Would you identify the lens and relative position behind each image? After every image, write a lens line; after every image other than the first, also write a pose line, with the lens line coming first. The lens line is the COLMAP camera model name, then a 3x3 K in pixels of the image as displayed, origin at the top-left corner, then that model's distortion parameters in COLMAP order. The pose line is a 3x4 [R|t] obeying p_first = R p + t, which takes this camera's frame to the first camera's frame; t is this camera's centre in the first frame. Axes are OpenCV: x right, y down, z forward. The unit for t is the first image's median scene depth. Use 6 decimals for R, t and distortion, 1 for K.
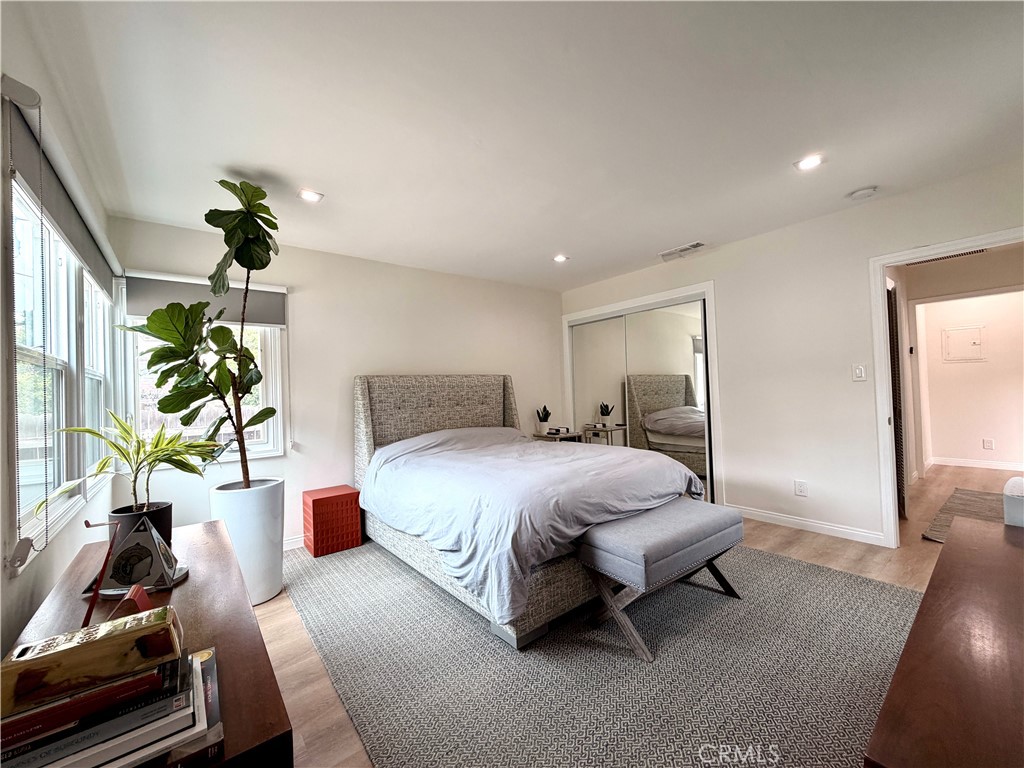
lens RADIAL K [[409.5, 0, 510.7], [0, 409.5, 381.6], [0, 0, 1]] dist [0.000844, 0.000160]
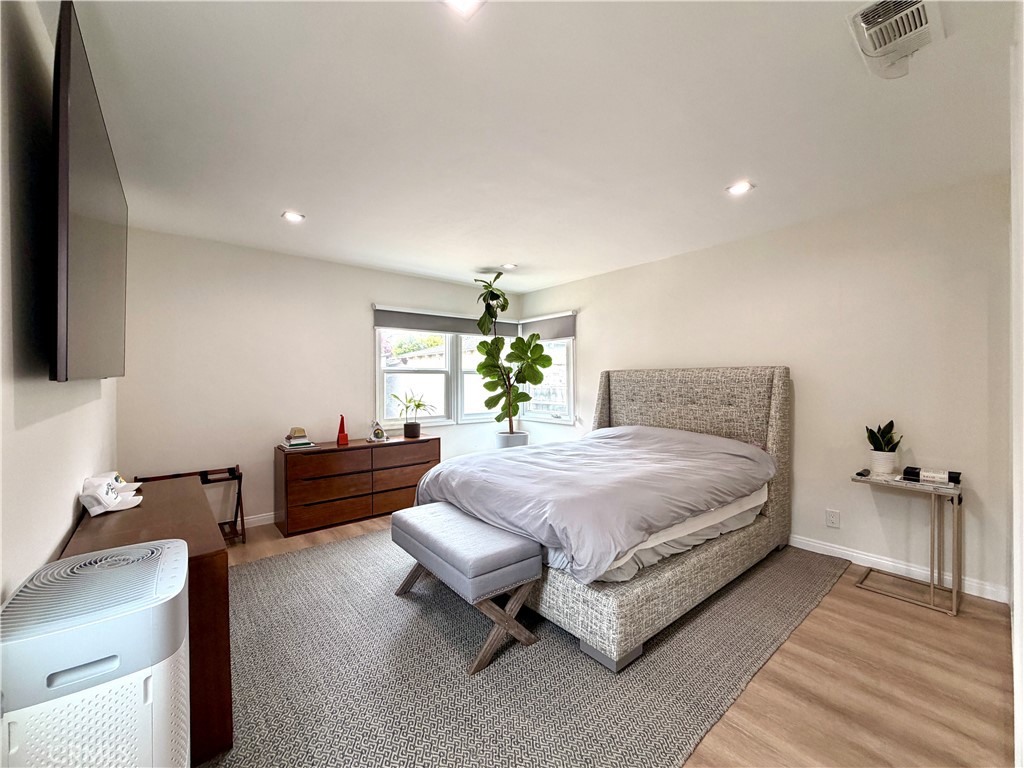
lens RADIAL K [[409.5, 0, 510.7], [0, 409.5, 381.6], [0, 0, 1]] dist [0.000844, 0.000160]
pose [[0.015614, 0.036230, -0.999221, 0.768114], [0.021113, 0.999109, 0.036556, -0.029745], [0.999655, -0.021668, 0.014835, 0.627853]]
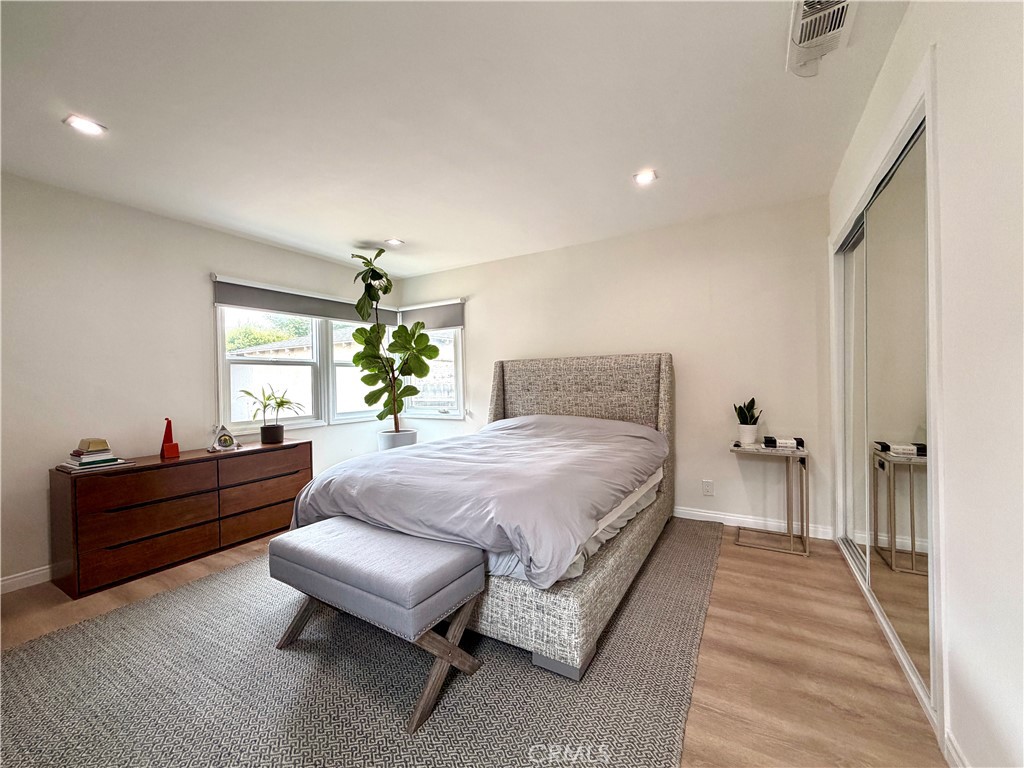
lens RADIAL K [[409.5, 0, 510.7], [0, 409.5, 381.6], [0, 0, 1]] dist [0.000844, 0.000160]
pose [[0.352261, 0.030618, -0.935401, 0.676807], [0.024523, 0.998820, 0.041929, -0.003414], [0.935580, -0.037709, 0.351095, 0.552663]]
